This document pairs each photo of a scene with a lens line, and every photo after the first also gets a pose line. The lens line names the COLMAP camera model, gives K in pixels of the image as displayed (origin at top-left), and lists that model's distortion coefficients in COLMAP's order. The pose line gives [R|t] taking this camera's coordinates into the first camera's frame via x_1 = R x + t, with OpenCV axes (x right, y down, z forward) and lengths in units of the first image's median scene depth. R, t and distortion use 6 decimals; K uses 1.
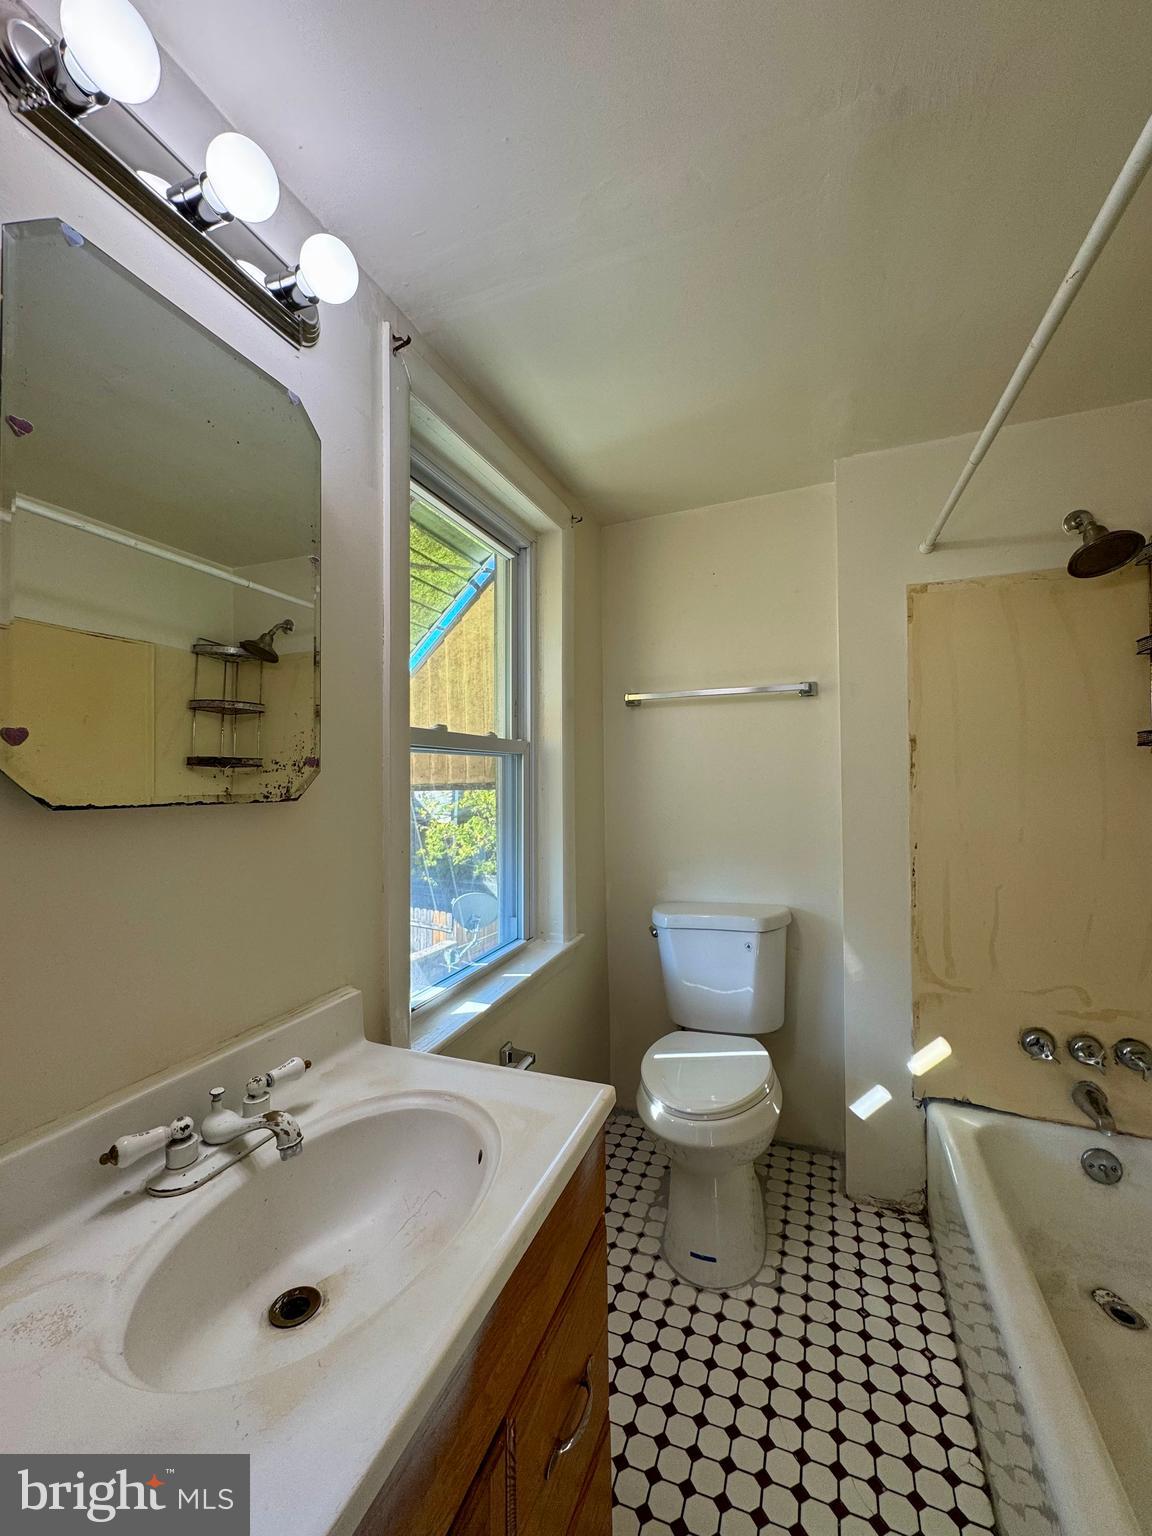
lens RADIAL K [[619.1, 0, 576.0], [0, 619.1, 768.0], [0, 0, 1]] dist [0.000321, 0.000104]
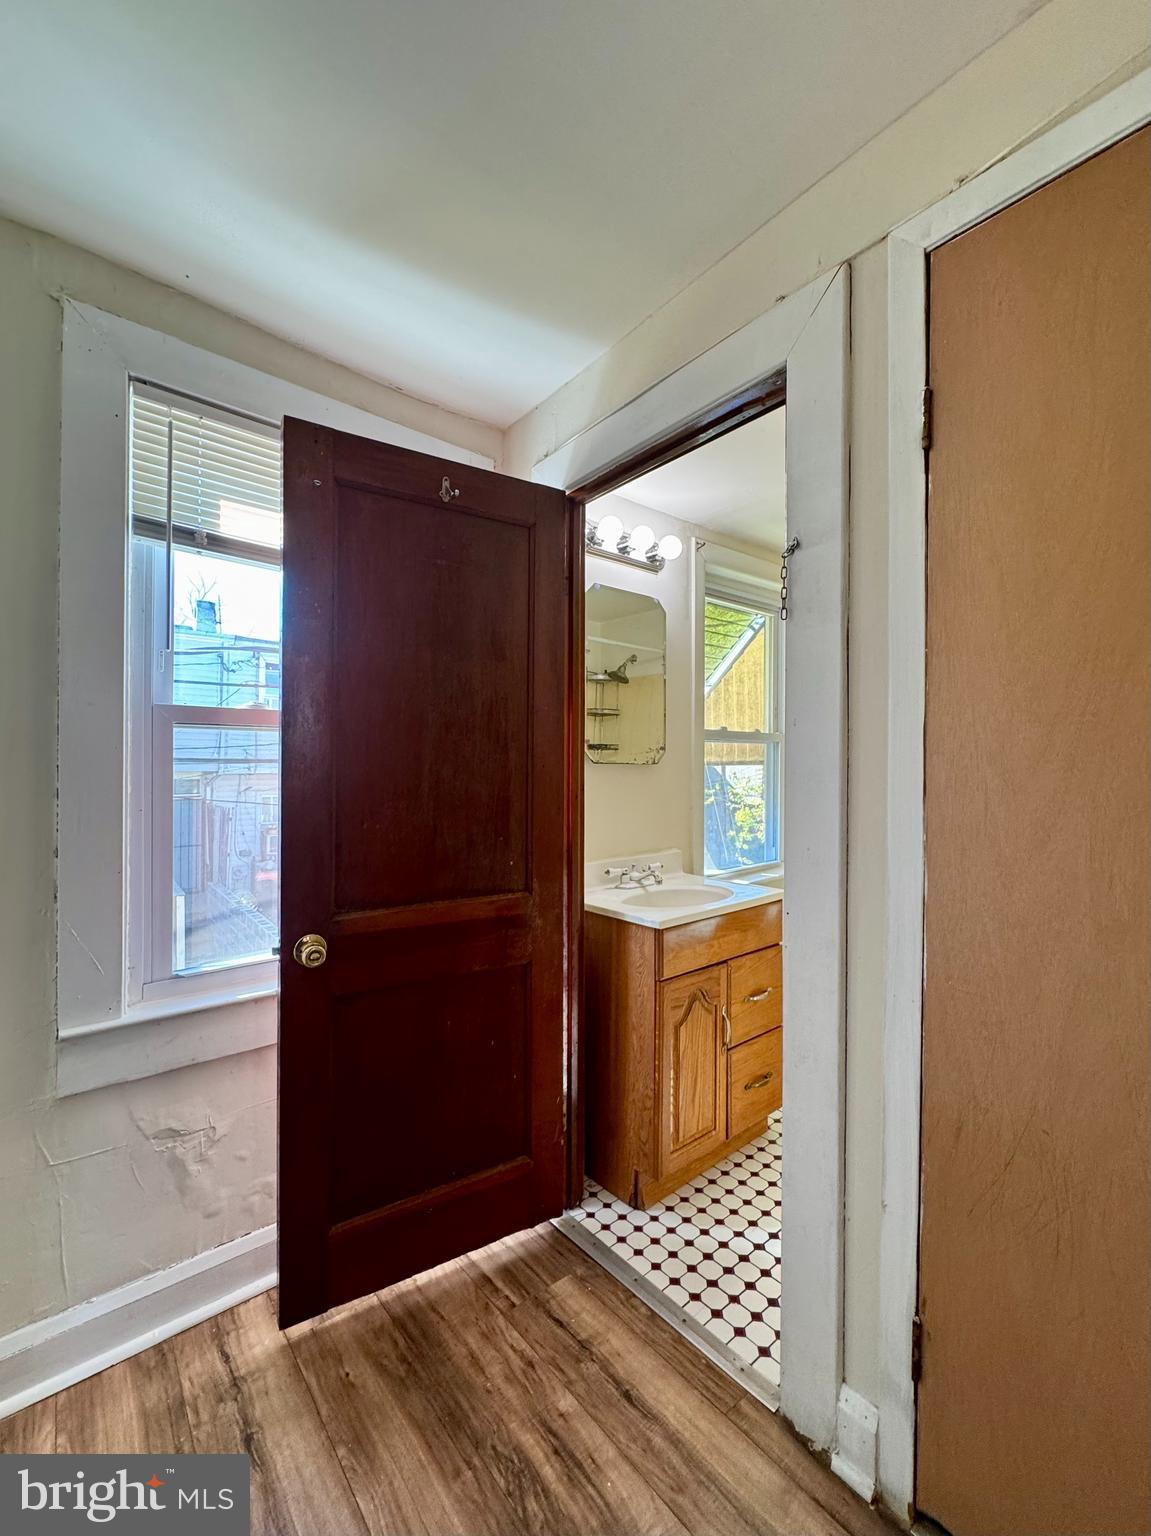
lens RADIAL K [[619.1, 0, 575.5], [0, 619.1, 768.0], [0, 0, 1]] dist [0.000321, 0.000104]
pose [[0.880120, 0.011665, -0.474607, 0.191880], [0.001974, 0.999600, 0.028229, -0.001672], [0.474746, -0.025782, 0.879745, -0.585408]]
